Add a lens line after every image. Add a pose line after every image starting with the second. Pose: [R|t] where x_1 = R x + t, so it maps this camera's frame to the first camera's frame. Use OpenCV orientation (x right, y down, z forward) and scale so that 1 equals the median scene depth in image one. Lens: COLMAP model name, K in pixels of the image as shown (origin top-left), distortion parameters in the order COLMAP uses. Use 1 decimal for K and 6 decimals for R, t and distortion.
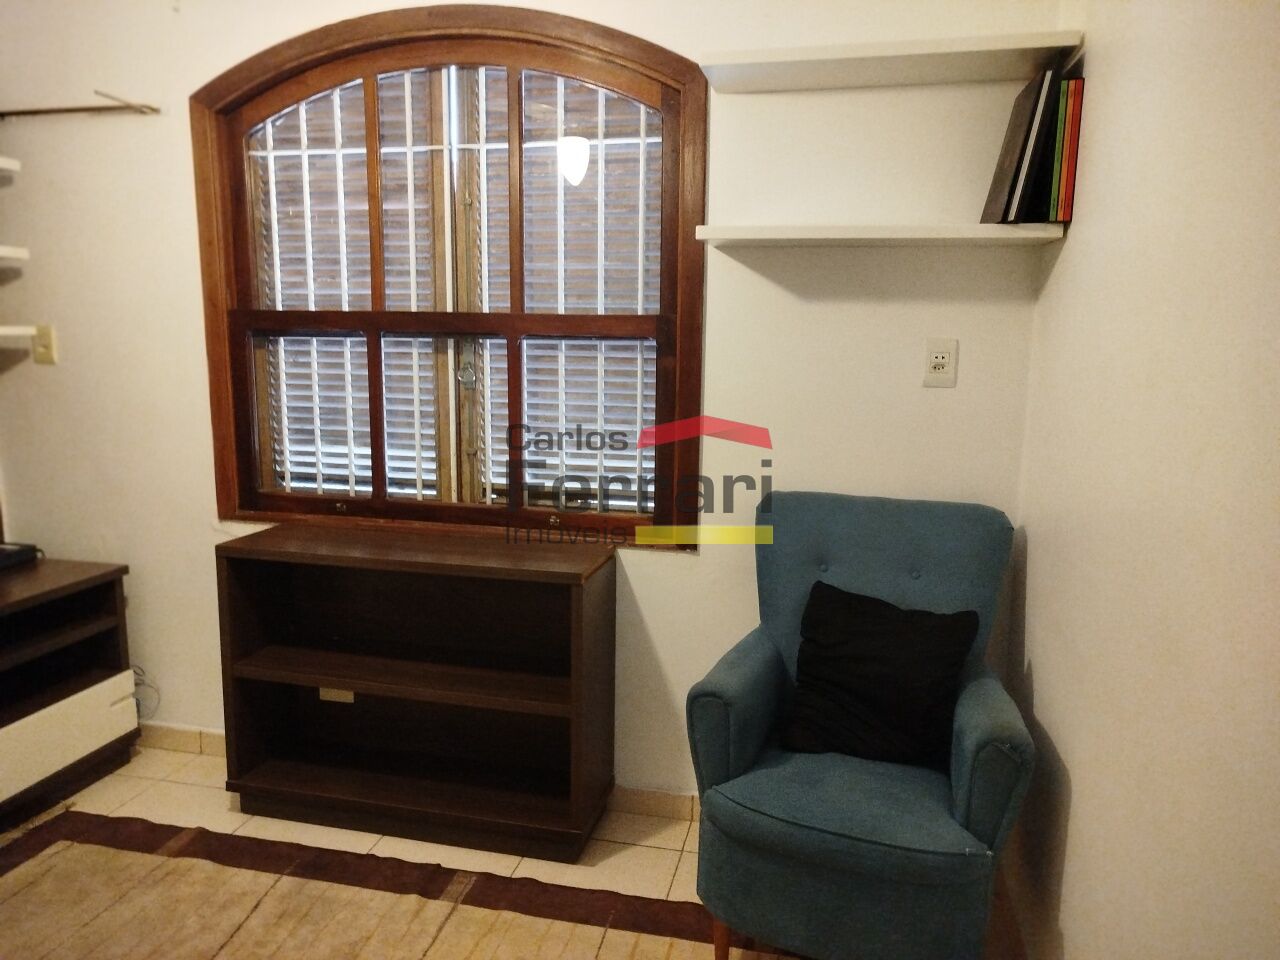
lens RADIAL K [[903.6, 0, 638.3], [0, 903.6, 477.1], [0, 0, 1]] dist [0.017299, 0.001959]
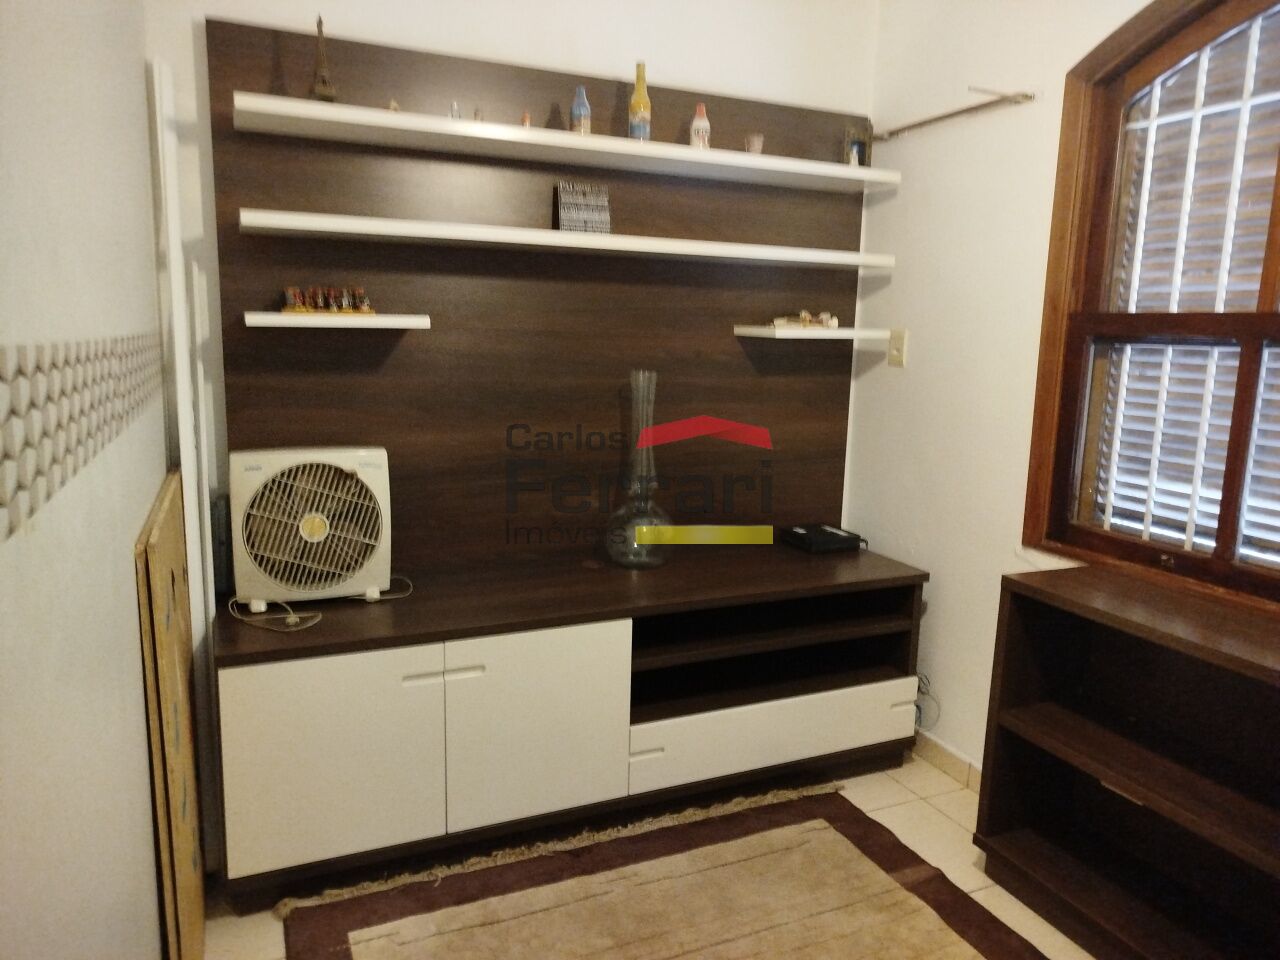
lens RADIAL K [[903.6, 0, 649.2], [0, 903.6, 478.9], [0, 0, 1]] dist [0.017299, 0.001959]
pose [[0.603758, 0.138523, -0.785040, 0.012588], [-0.138513, 0.988036, 0.067815, -0.028939], [0.785042, 0.067794, 0.615722, 0.151365]]
